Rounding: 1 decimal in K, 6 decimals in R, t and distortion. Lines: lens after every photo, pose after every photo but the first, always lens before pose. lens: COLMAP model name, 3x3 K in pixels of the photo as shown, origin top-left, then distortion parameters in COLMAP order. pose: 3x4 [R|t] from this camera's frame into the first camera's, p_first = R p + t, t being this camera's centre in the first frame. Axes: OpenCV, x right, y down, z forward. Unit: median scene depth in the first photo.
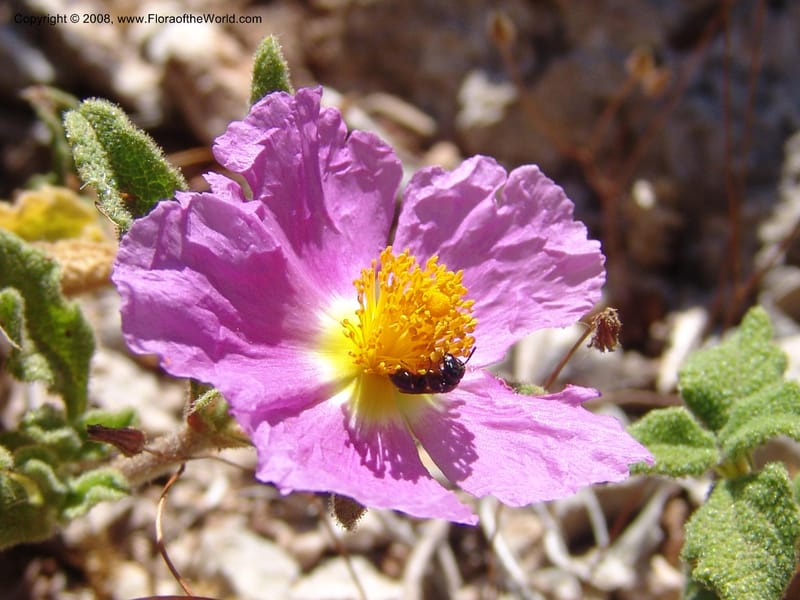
lens RADIAL K [[1676.9, 0, 400.0], [0, 1676.9, 300.0], [0, 0, 1]] dist [-0.103442, -0.490136]
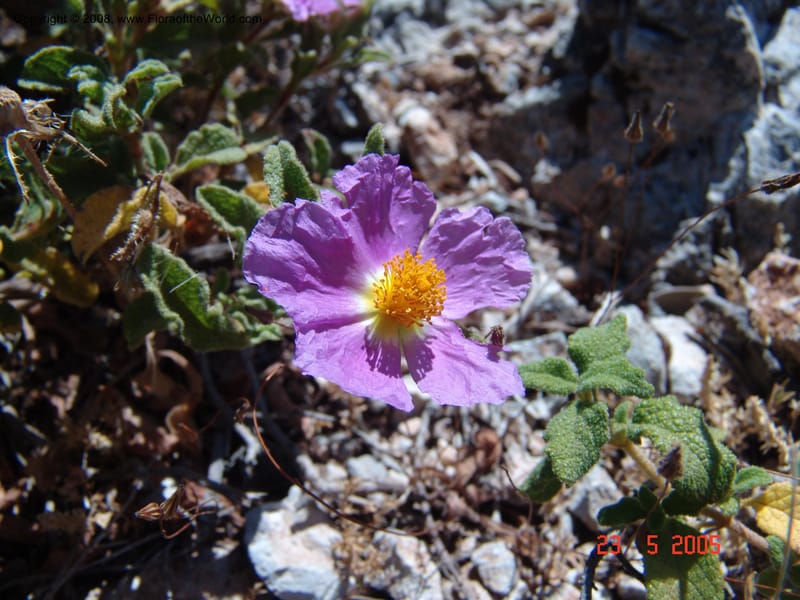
lens RADIAL K [[668.9, 0, 425.0], [0, 668.9, 303.6], [0, 0, 1]] dist [-0.144134, -0.002403]
pose [[0.964559, 0.214639, -0.153477, 0.126978], [-0.195985, 0.972223, 0.127953, -0.065164], [0.176678, -0.093339, 0.979833, 0.259585]]
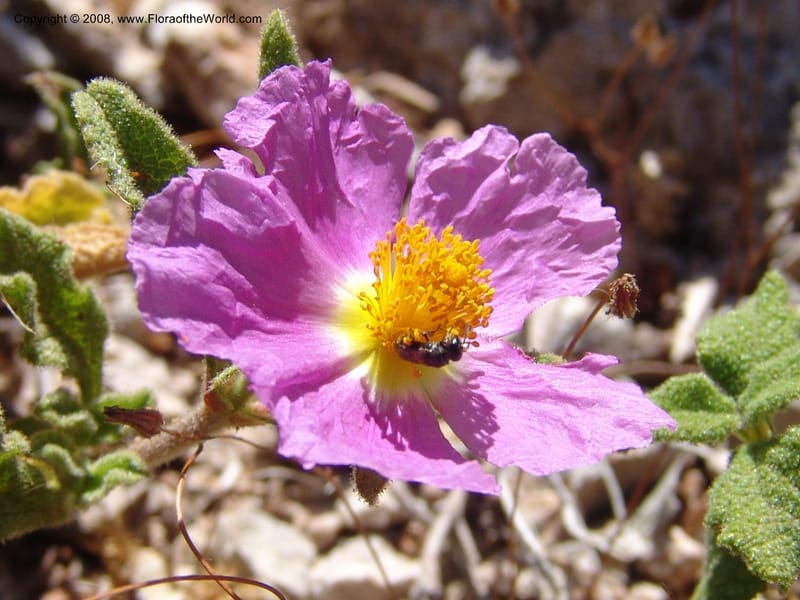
lens RADIAL K [[1676.9, 0, 400.0], [0, 1676.9, 300.0], [0, 0, 1]] dist [-0.103442, -0.490136]
pose [[0.999611, -0.027901, -0.000599, -0.008846], [0.027905, 0.999567, 0.009328, 0.006825], [0.000339, -0.009341, 0.999956, 0.006805]]
